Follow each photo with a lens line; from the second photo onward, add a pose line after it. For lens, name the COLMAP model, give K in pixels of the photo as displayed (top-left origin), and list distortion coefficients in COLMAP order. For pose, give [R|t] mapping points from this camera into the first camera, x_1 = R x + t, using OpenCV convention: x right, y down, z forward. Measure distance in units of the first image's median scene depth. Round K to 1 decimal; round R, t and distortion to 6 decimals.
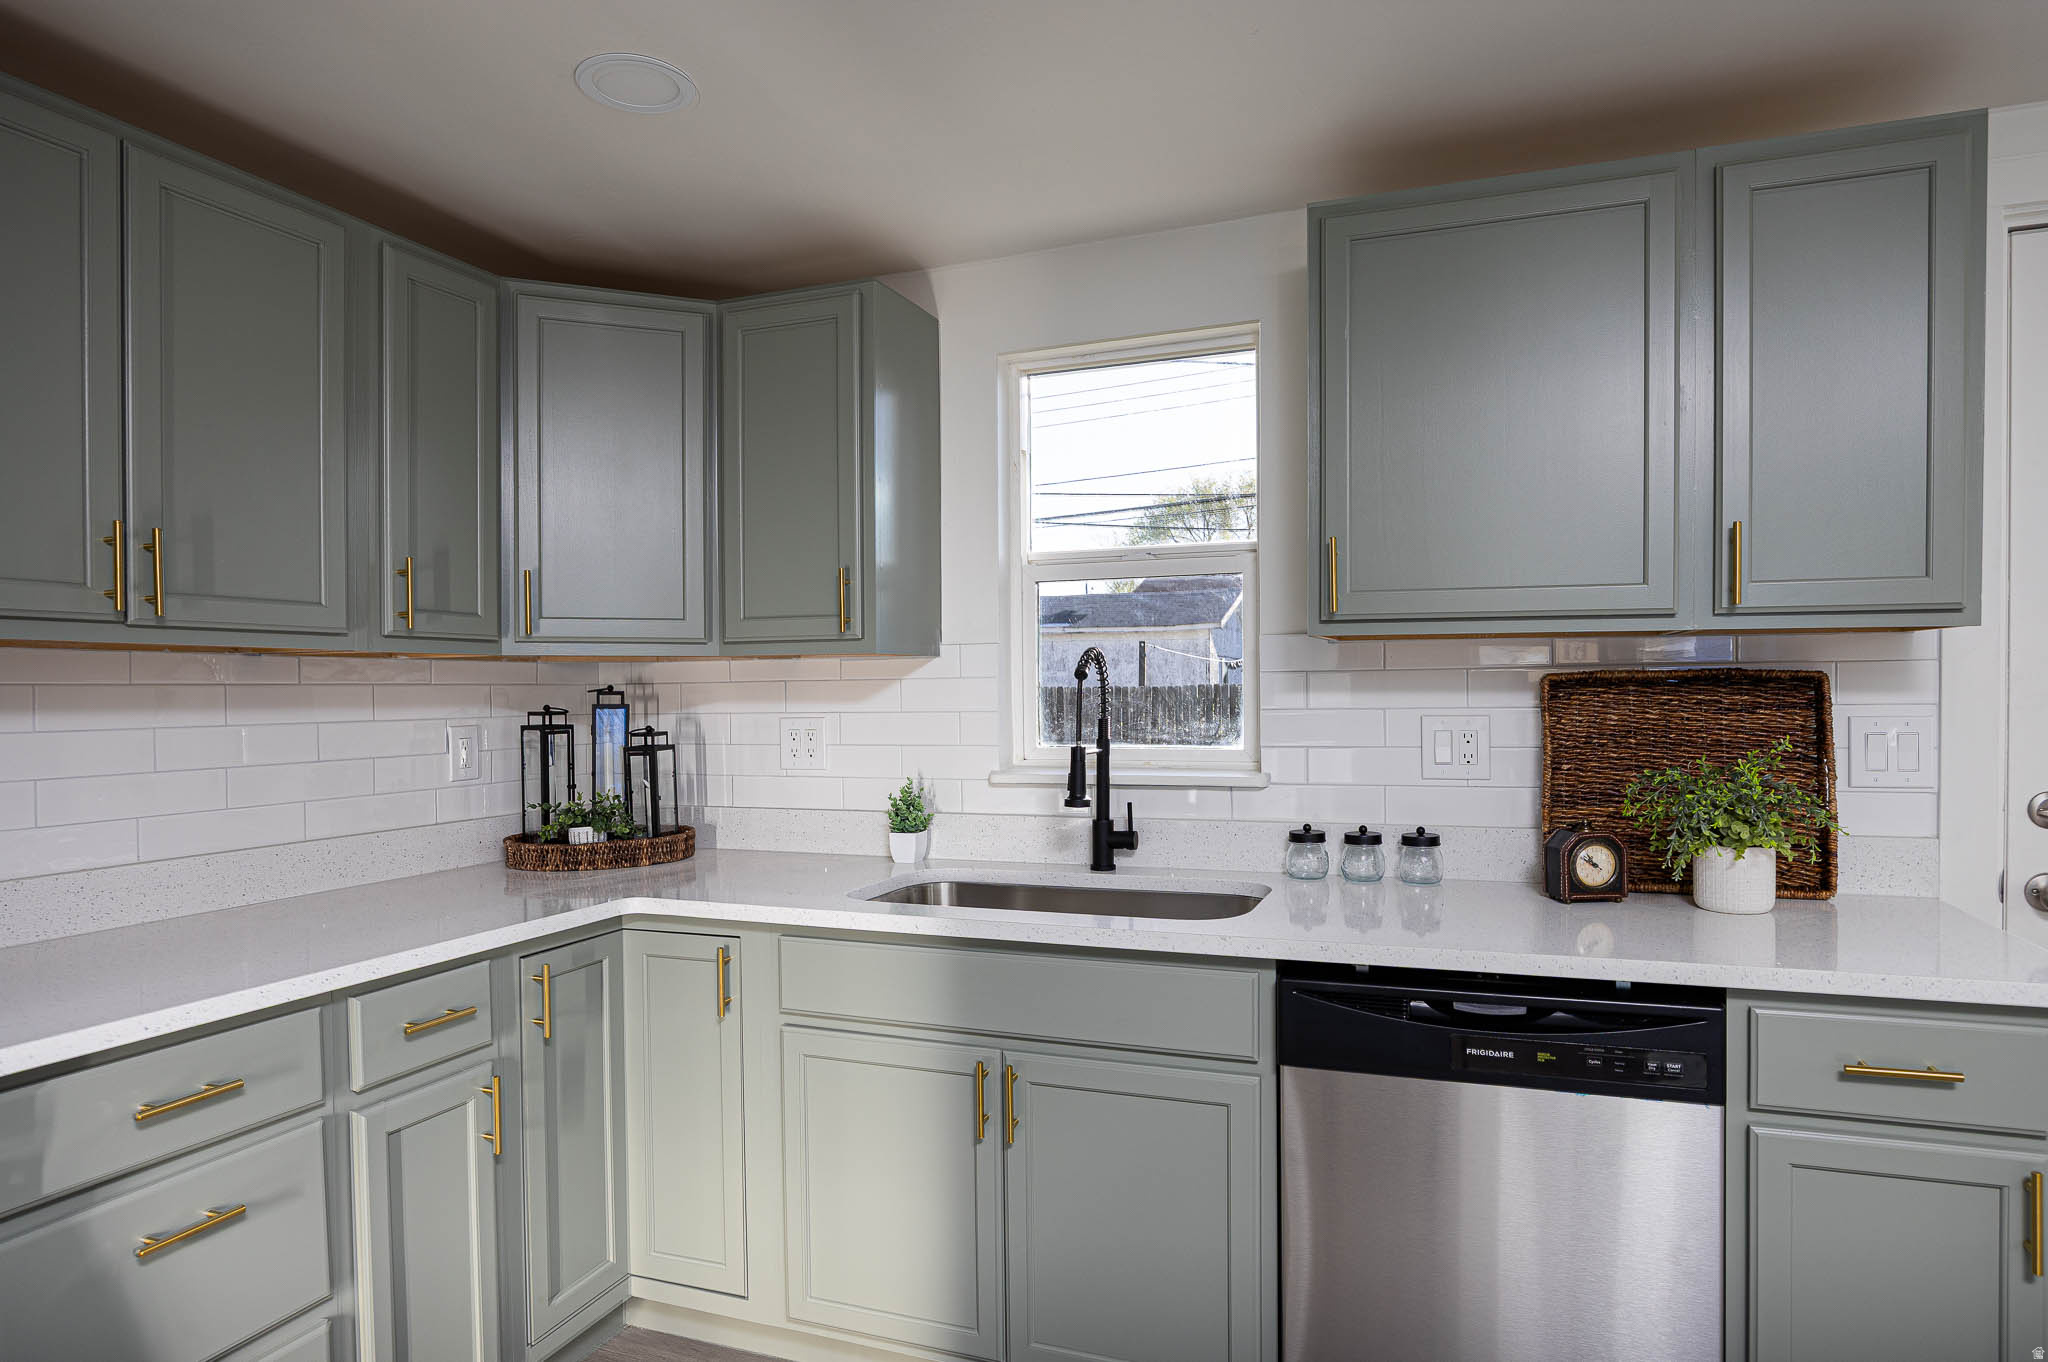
lens RADIAL K [[1180.7, 0, 1044.6], [0, 1180.7, 706.0], [0, 0, 1]] dist [-0.026879, 0.009726]
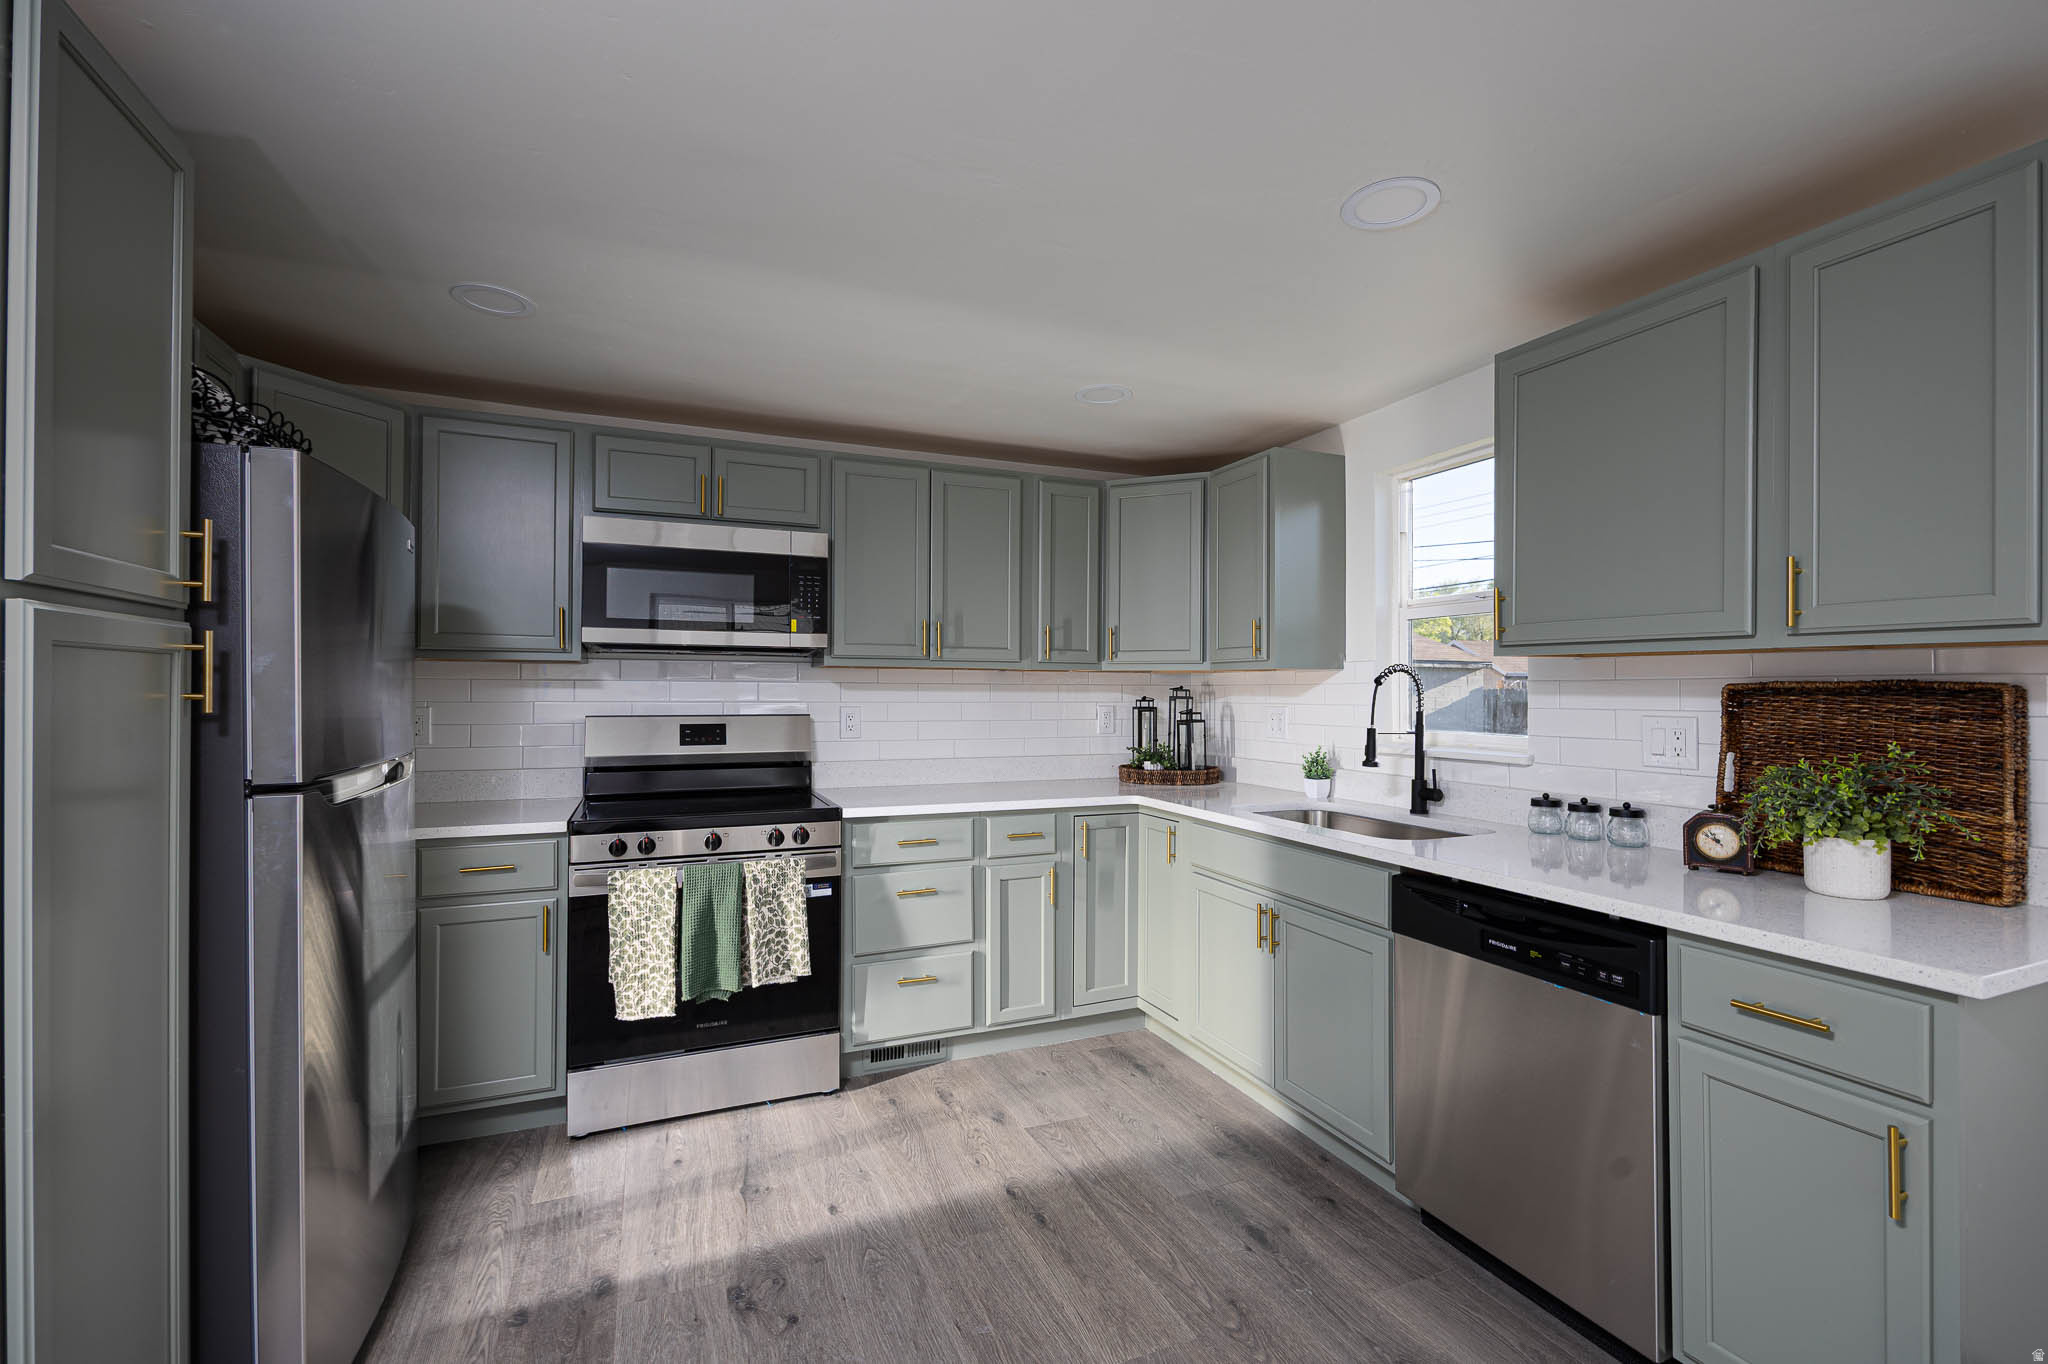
lens RADIAL K [[901.3, 0, 1054.8], [0, 901.3, 682.5], [0, 0, 1]] dist [0.015438, -0.001654]
pose [[0.703220, 0.006936, -0.710939, 0.582858], [-0.022827, 0.999657, -0.012827, -0.000735], [0.710606, 0.025249, 0.703137, -0.136108]]
